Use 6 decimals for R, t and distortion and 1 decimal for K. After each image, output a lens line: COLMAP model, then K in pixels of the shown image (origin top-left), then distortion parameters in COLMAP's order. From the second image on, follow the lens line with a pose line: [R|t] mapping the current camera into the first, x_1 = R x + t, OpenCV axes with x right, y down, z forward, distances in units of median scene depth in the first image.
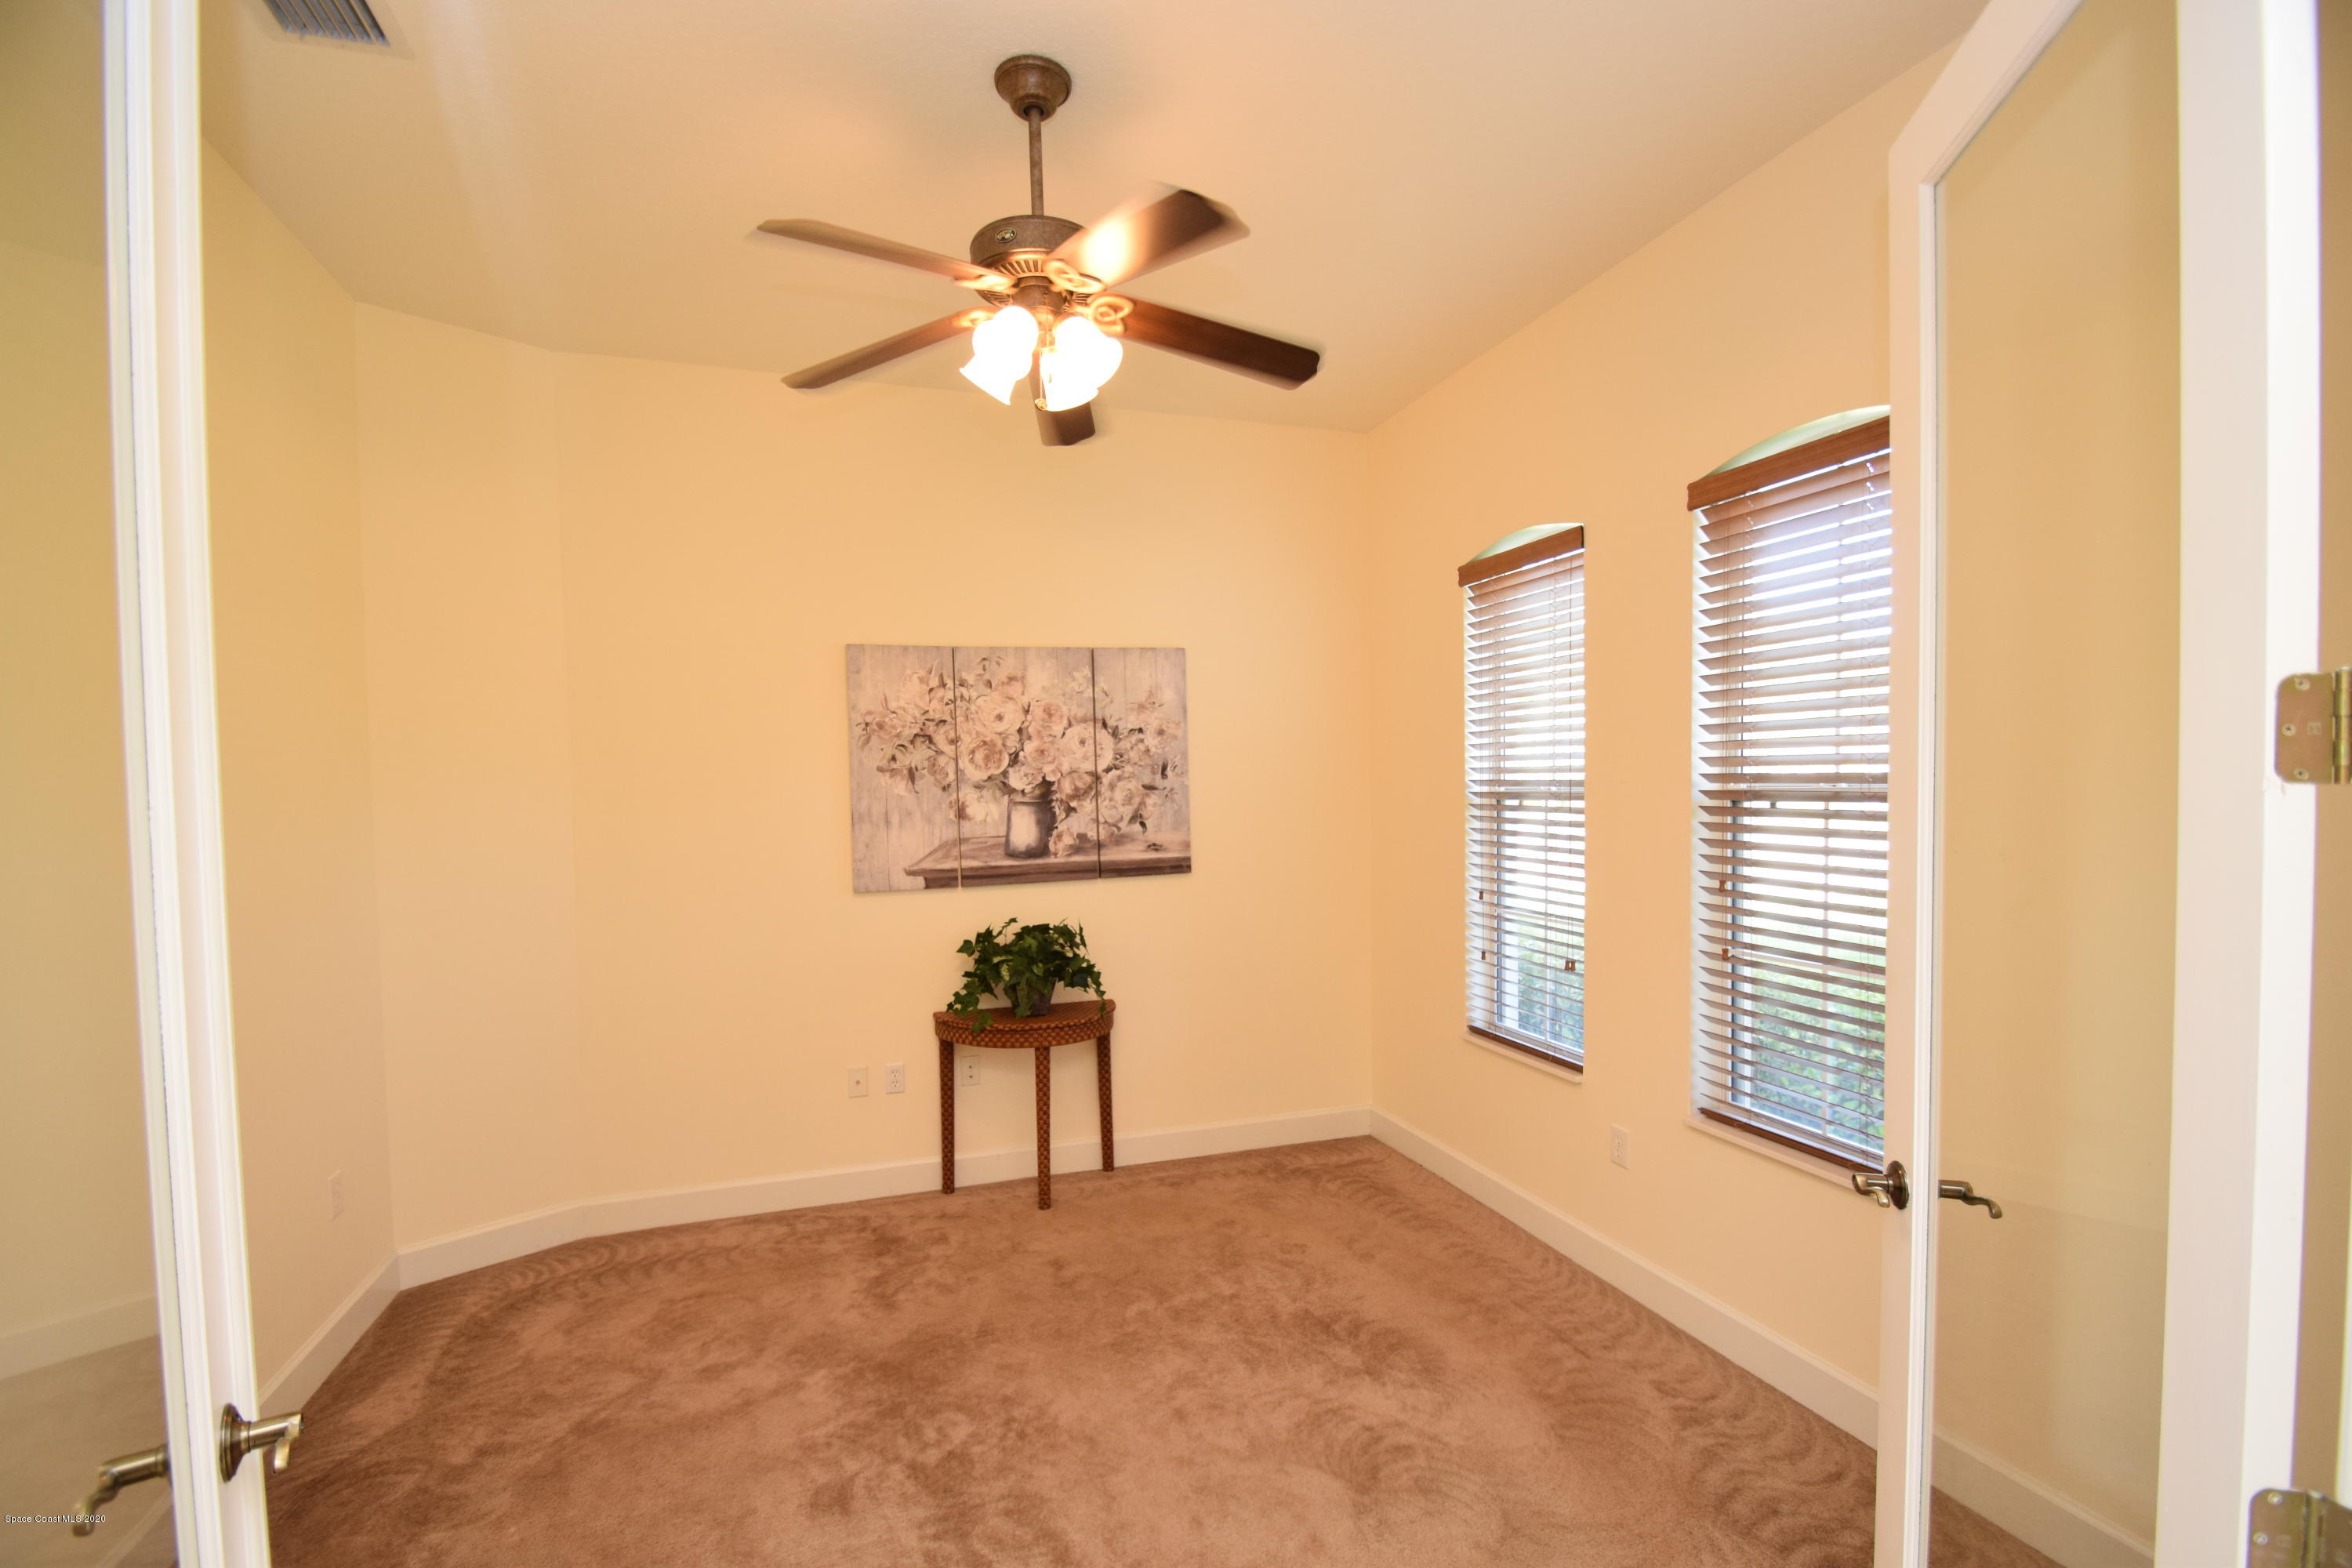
lens RADIAL K [[1025.4, 0, 1161.6], [0, 1025.4, 824.1], [0, 0, 1]] dist [0.010355, -0.011742]
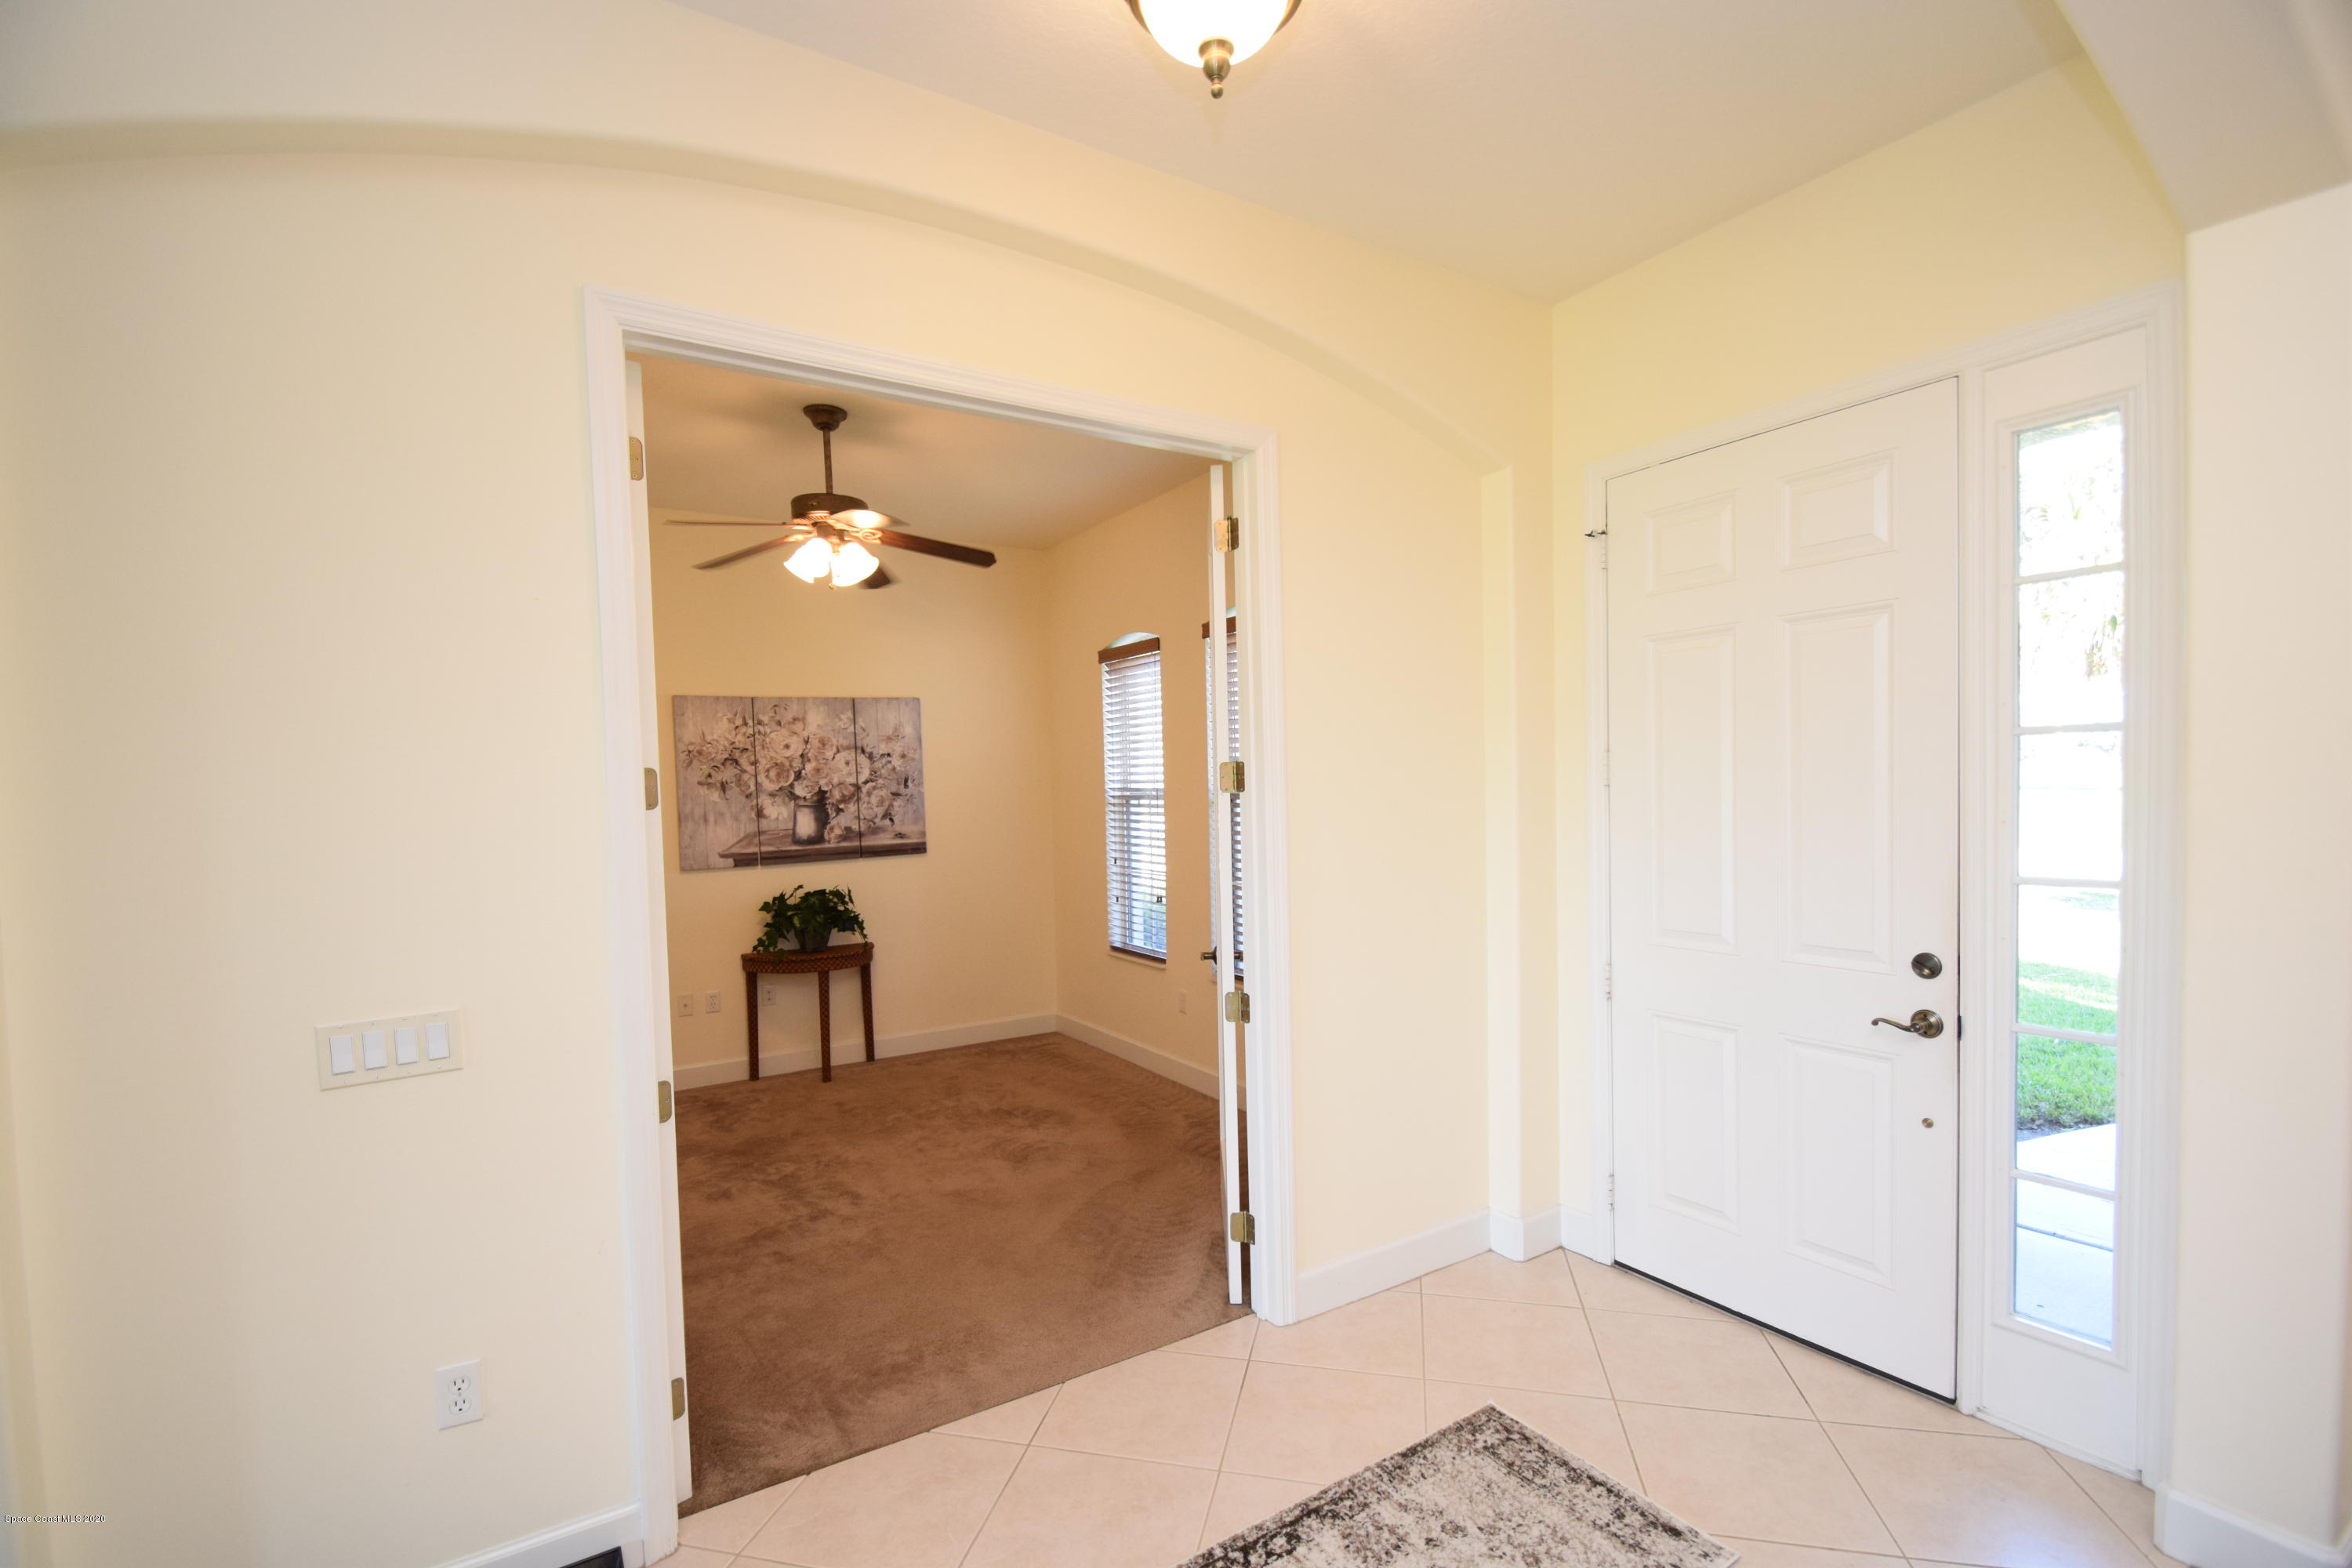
lens RADIAL K [[1025.4, 0, 1161.6], [0, 1025.4, 824.1], [0, 0, 1]] dist [0.010355, -0.011742]
pose [[0.970447, -0.016131, 0.240776, 0.002933], [0.016897, 0.999857, -0.001116, 0.015286], [-0.240723, 0.005151, 0.970580, -0.527214]]
